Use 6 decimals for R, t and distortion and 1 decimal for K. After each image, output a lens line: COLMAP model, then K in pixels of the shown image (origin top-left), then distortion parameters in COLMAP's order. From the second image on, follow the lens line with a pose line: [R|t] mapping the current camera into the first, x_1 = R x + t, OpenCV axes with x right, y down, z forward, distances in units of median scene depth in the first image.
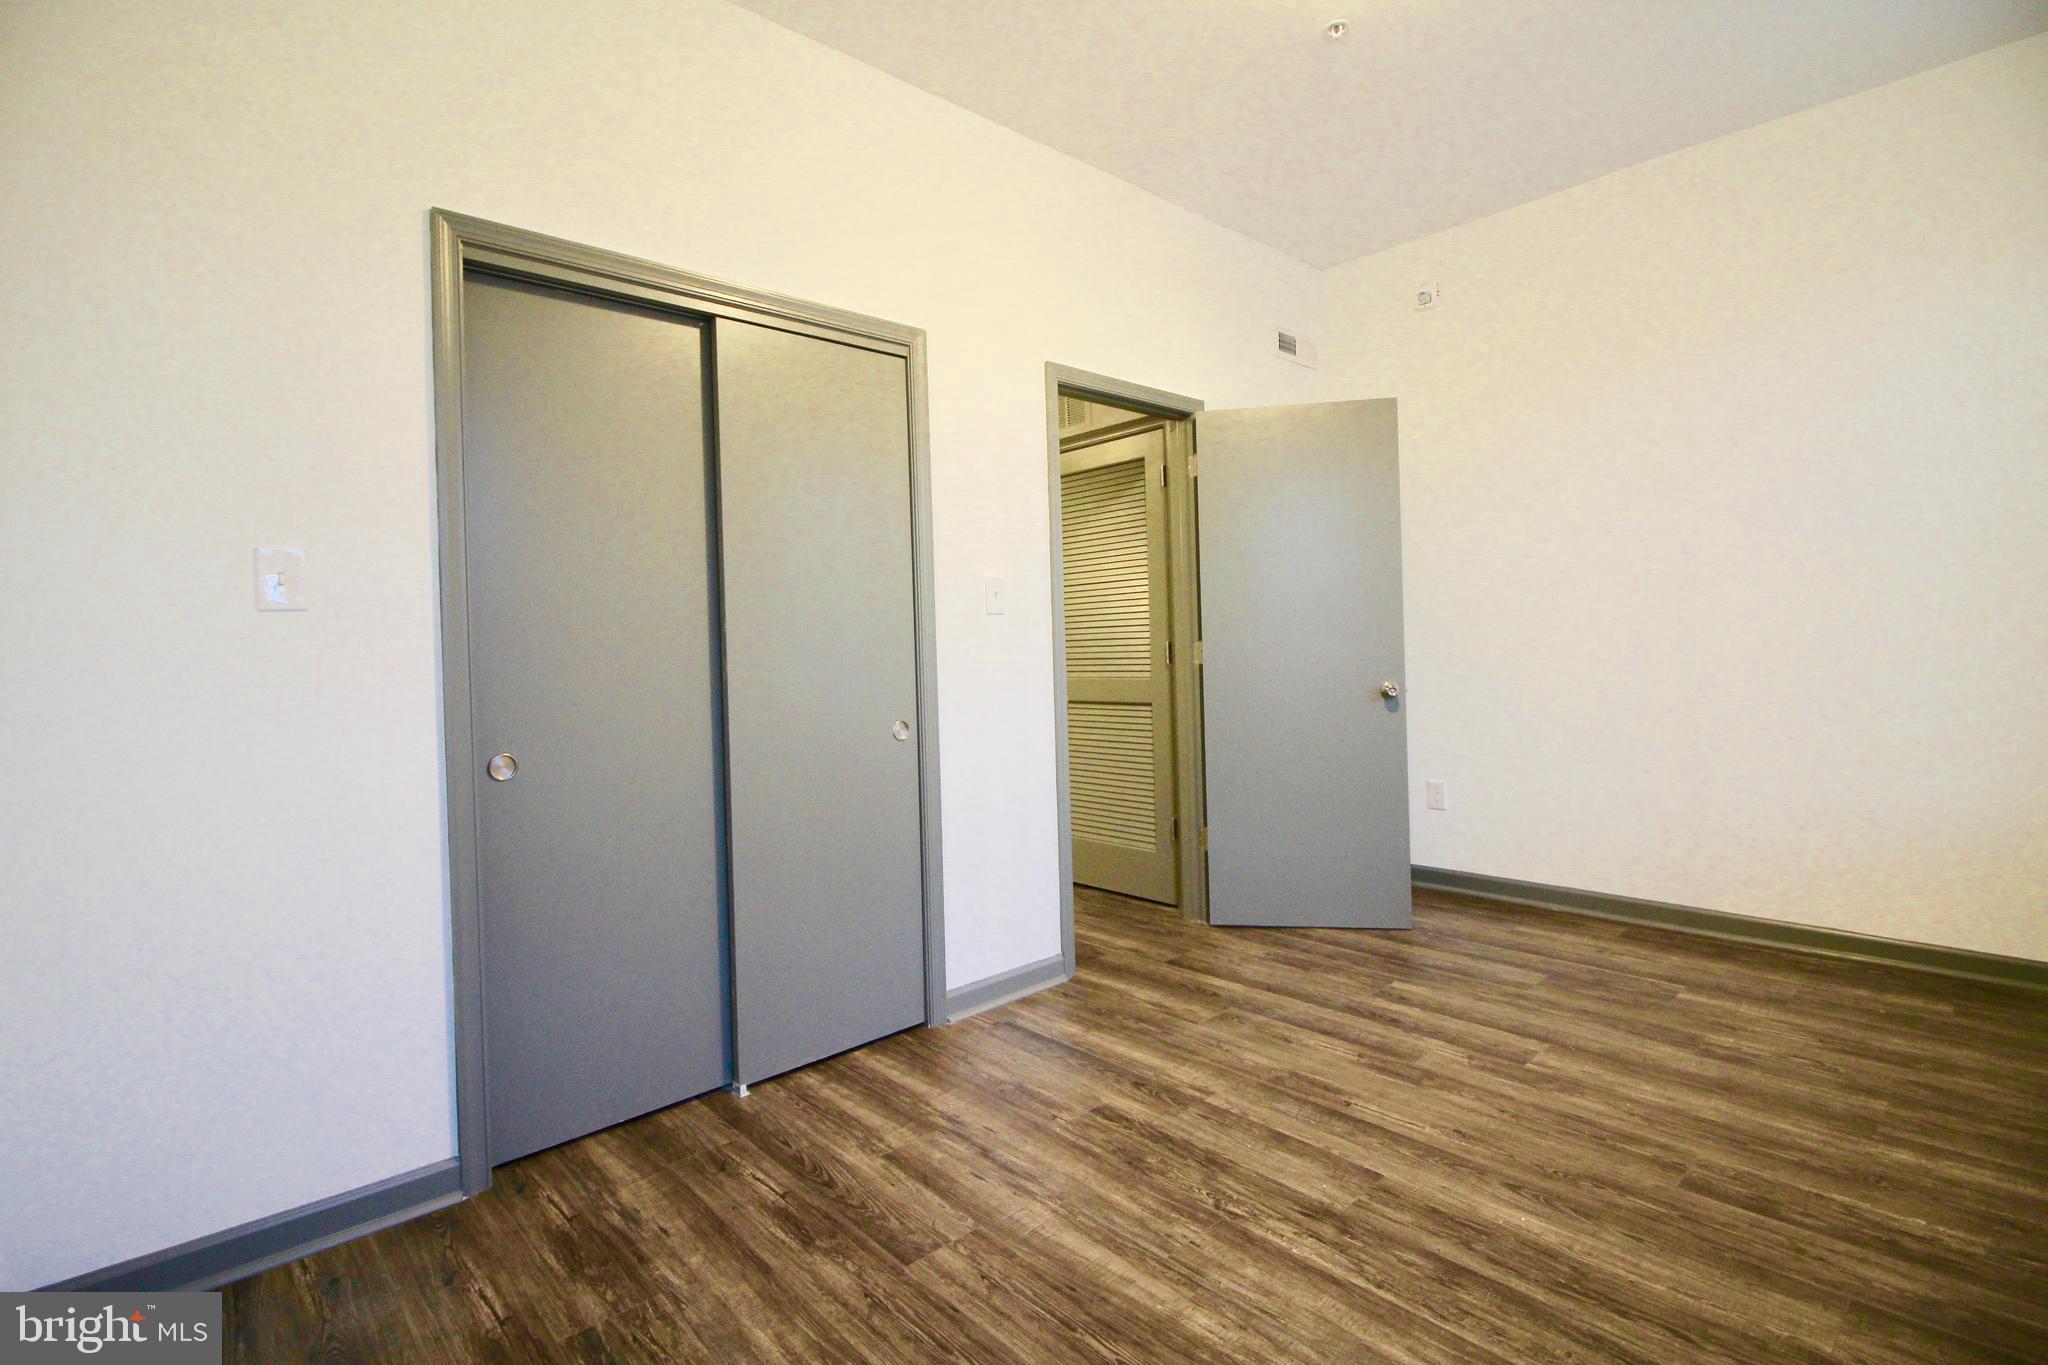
lens RADIAL K [[941.7, 0, 1019.3], [0, 941.7, 646.4], [0, 0, 1]] dist [-0.001769, -0.011246]
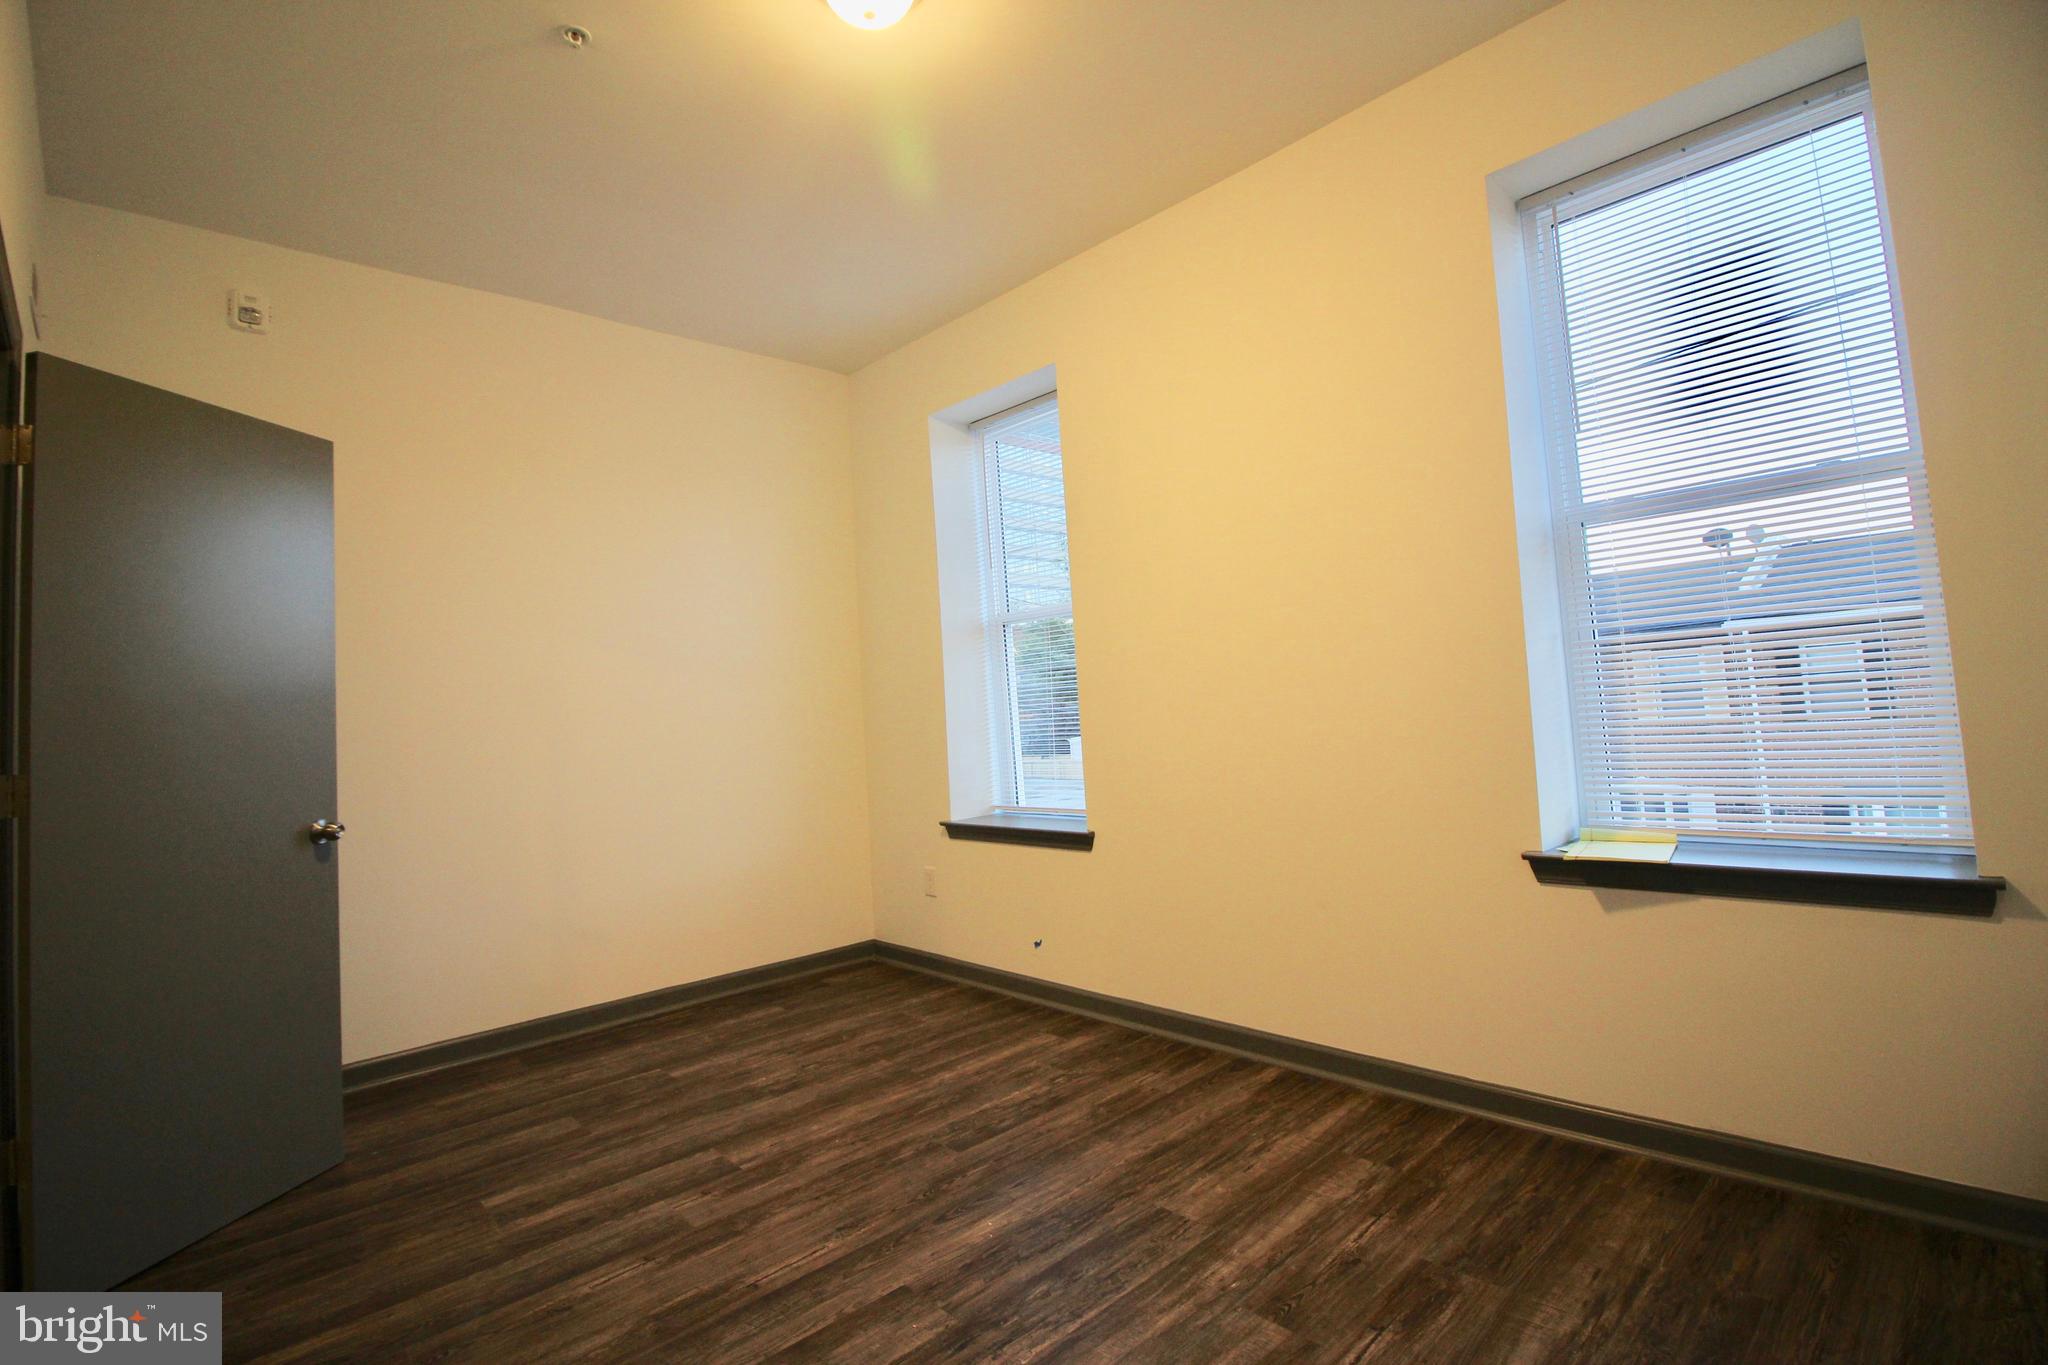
lens RADIAL K [[967.0, 0, 1026.1], [0, 967.0, 676.9], [0, 0, 1]] dist [-0.002028, -0.010829]
pose [[-0.016025, 0.064571, 0.997784, -0.505564], [0.062514, 0.996025, -0.063453, 0.018102], [-0.997915, 0.061359, -0.019998, 0.696550]]
